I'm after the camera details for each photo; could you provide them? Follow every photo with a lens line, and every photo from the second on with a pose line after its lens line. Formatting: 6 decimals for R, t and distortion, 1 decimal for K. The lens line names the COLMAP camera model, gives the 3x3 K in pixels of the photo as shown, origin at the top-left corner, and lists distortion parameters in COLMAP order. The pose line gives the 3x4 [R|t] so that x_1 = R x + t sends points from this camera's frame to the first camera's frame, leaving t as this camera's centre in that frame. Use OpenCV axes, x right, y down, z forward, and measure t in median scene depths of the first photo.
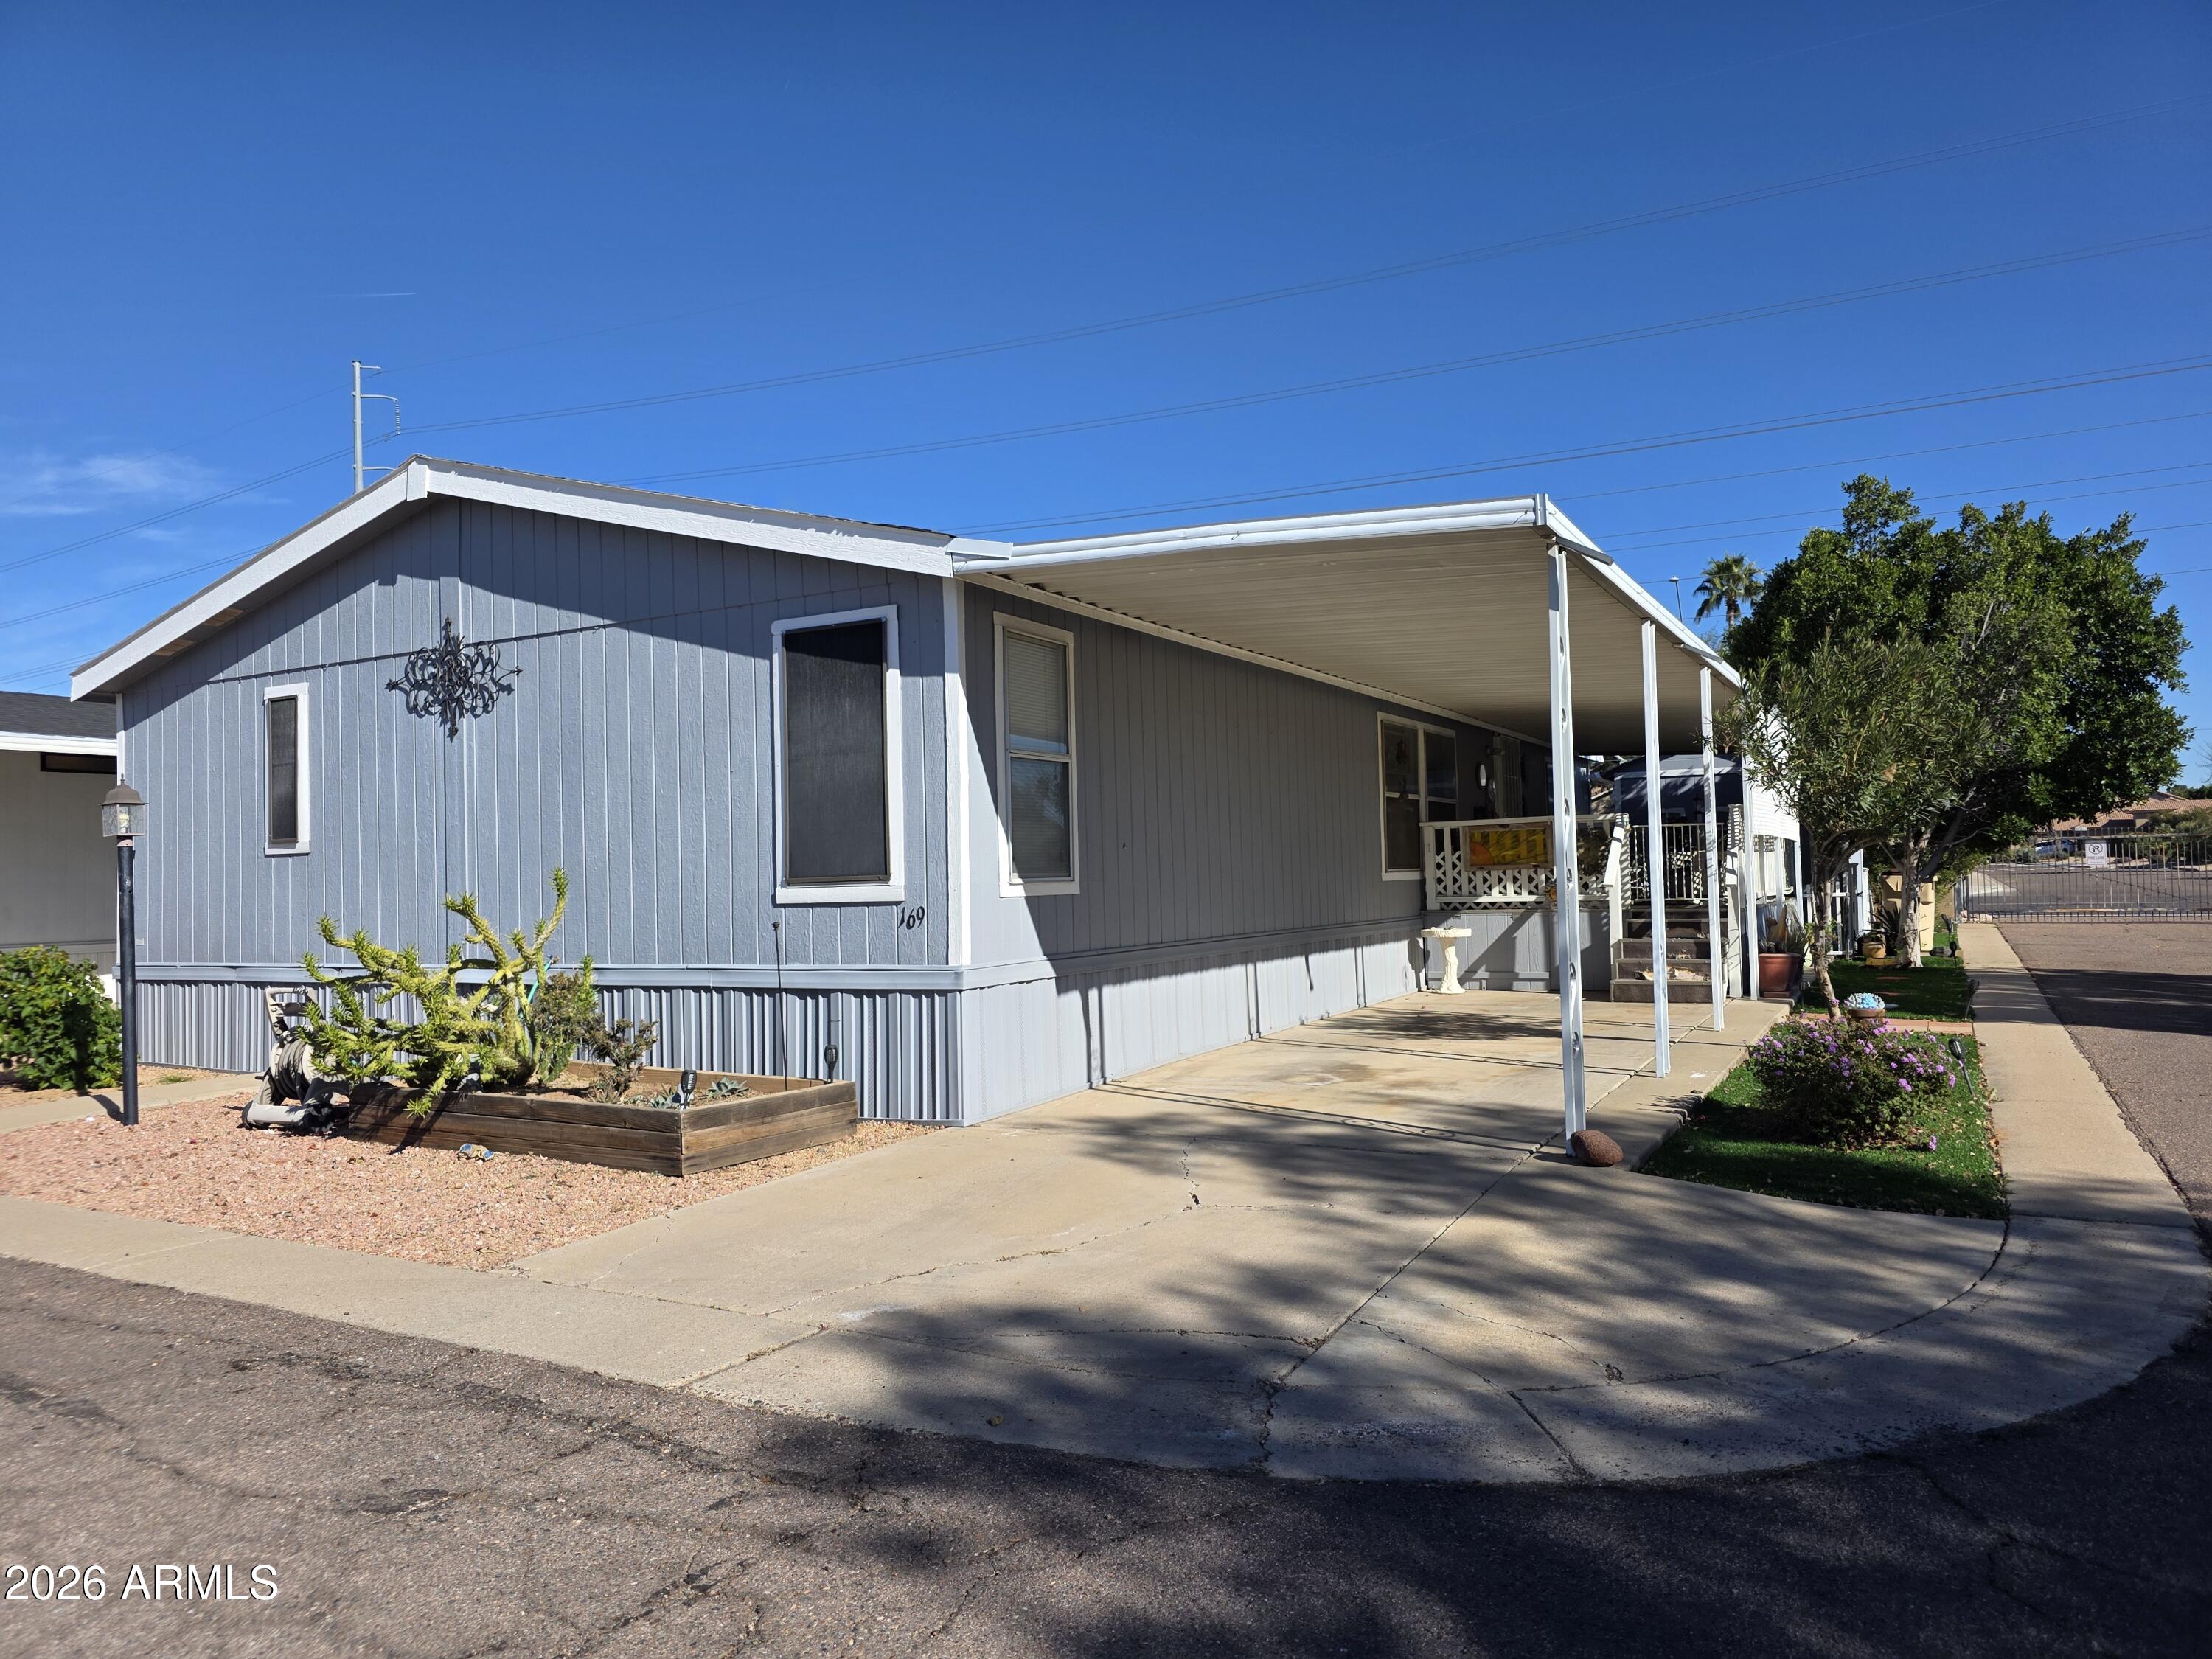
lens RADIAL K [[1371.7, 0, 1106.0], [0, 1371.7, 829.5], [0, 0, 1]] dist [0.024939, 0.000956]
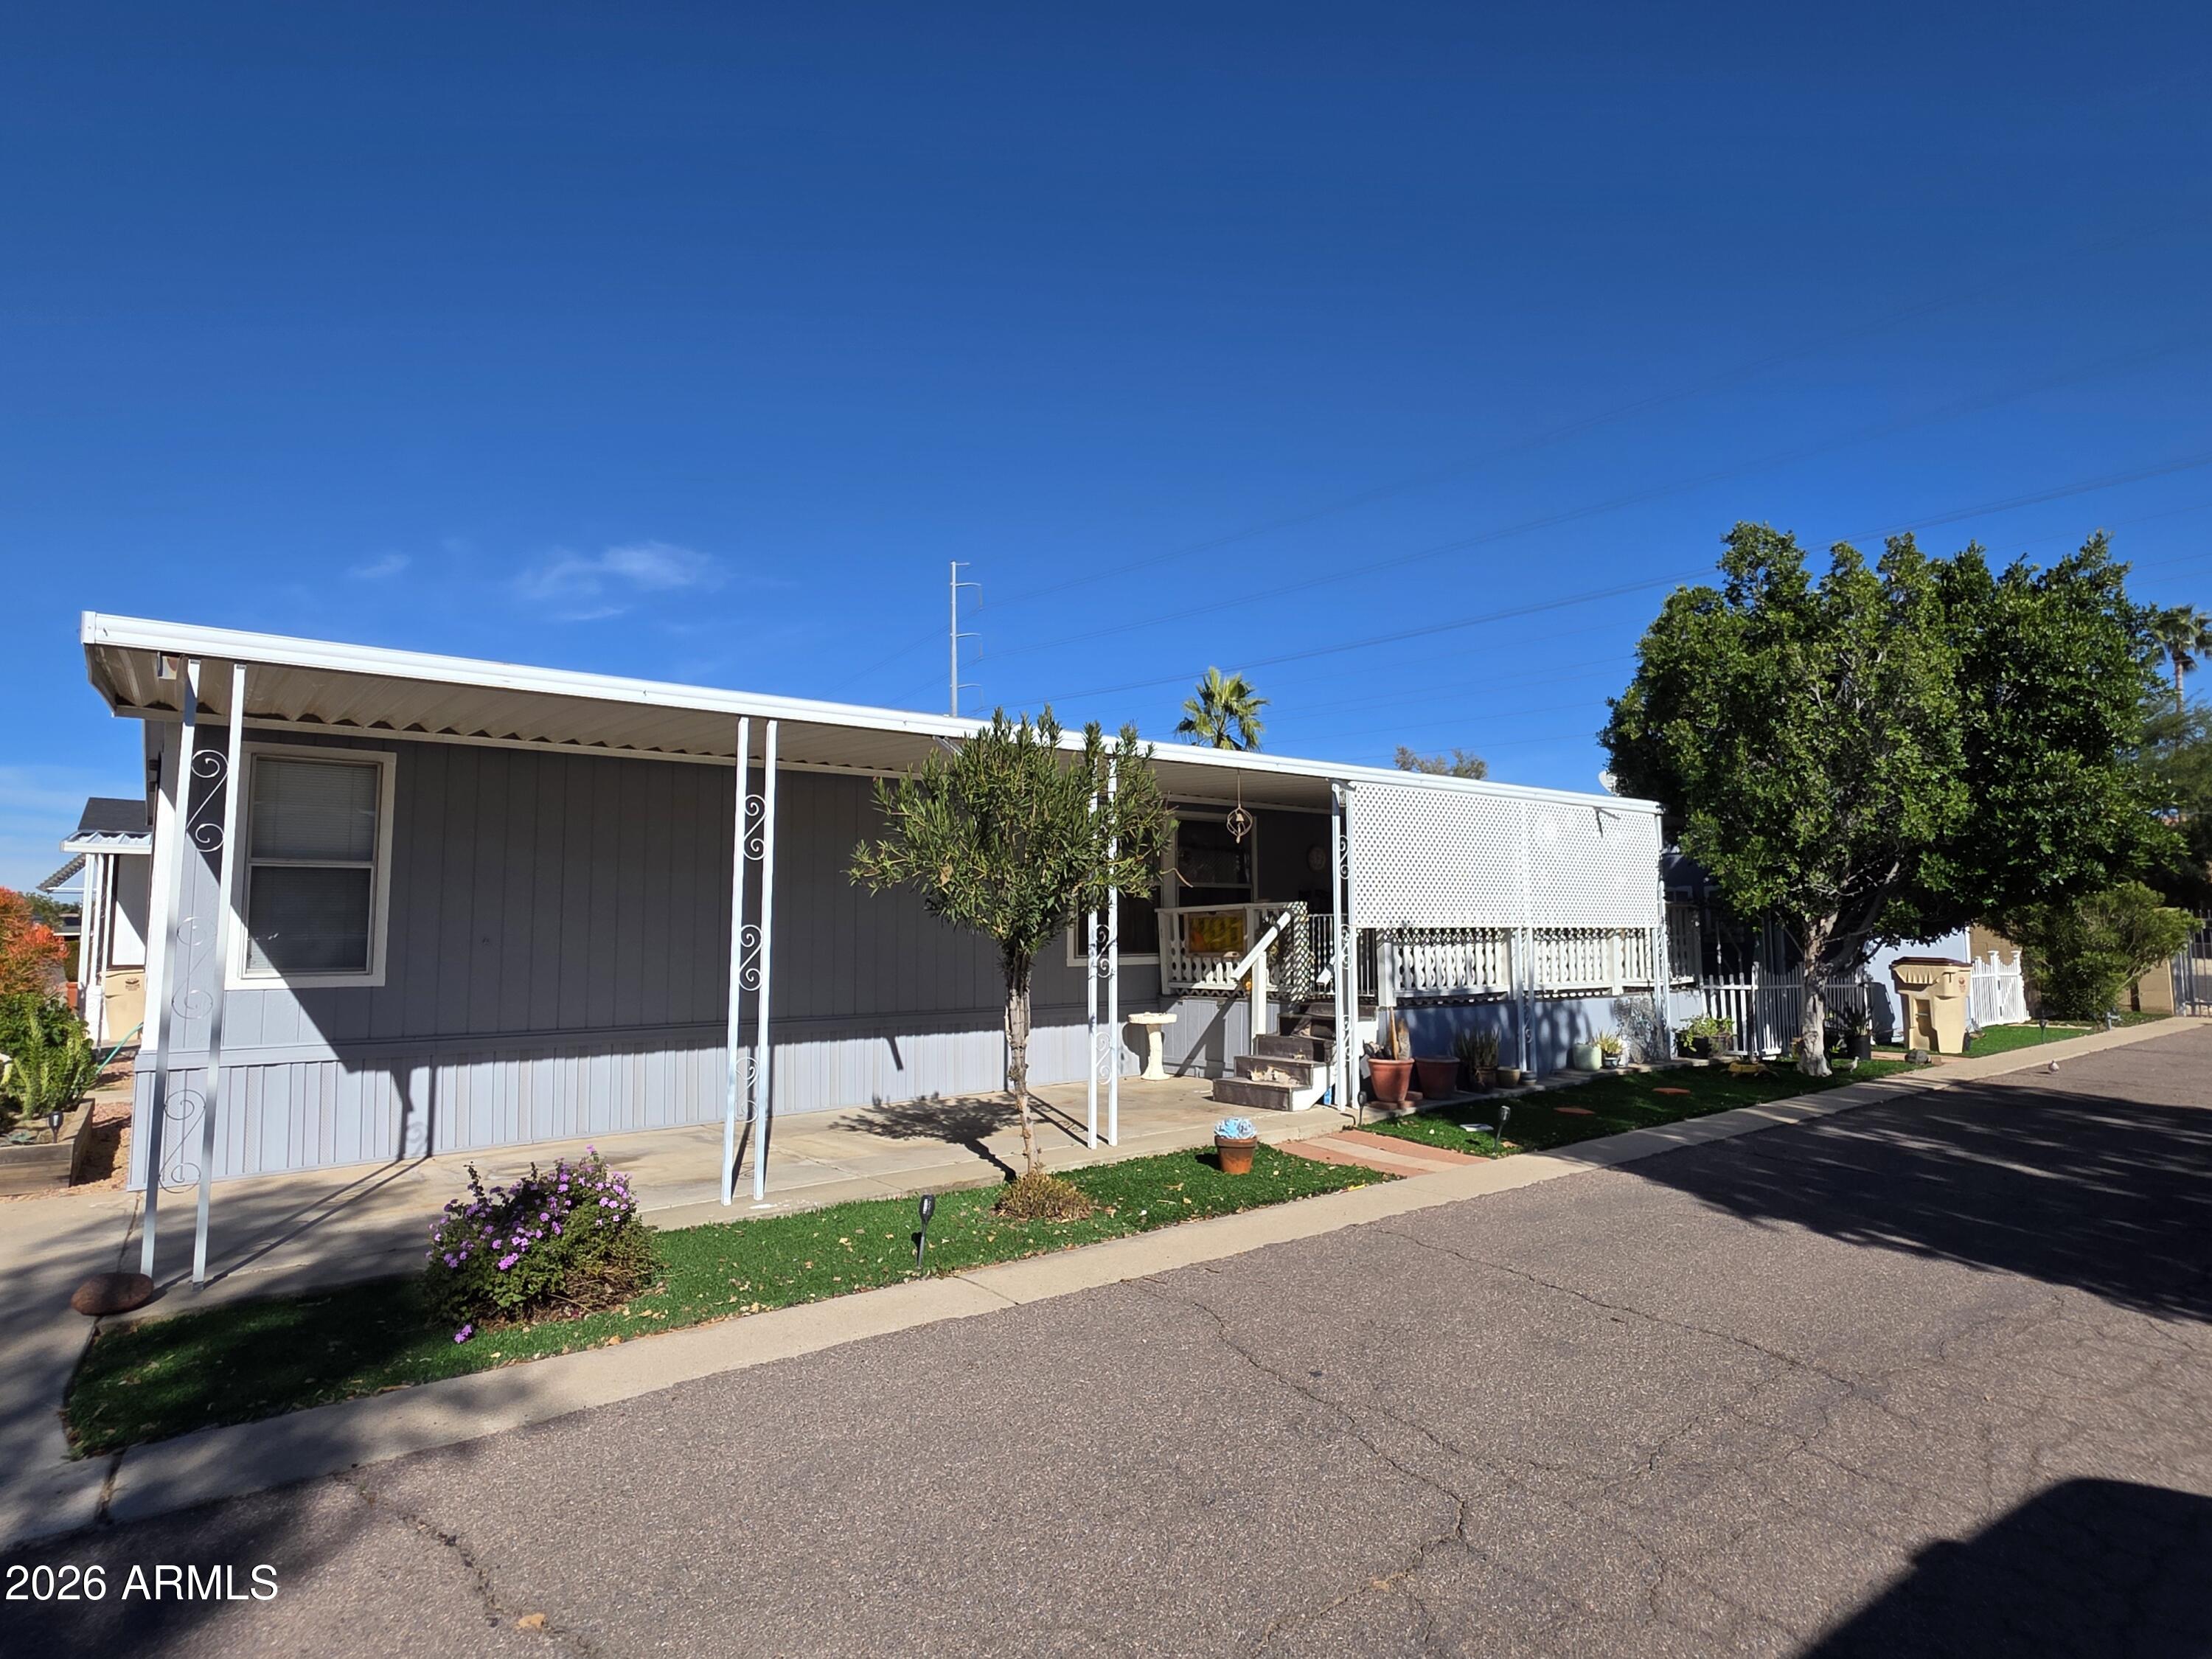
lens RADIAL K [[1111.1, 0, 1106.0], [0, 1111.1, 829.5], [0, 0, 1]] dist [-0.002384, -0.000559]
pose [[0.927949, -0.019037, -0.372220, 0.512808], [-0.001147, 0.998544, -0.053928, -0.018973], [0.372705, 0.050469, 0.926576, 0.216058]]
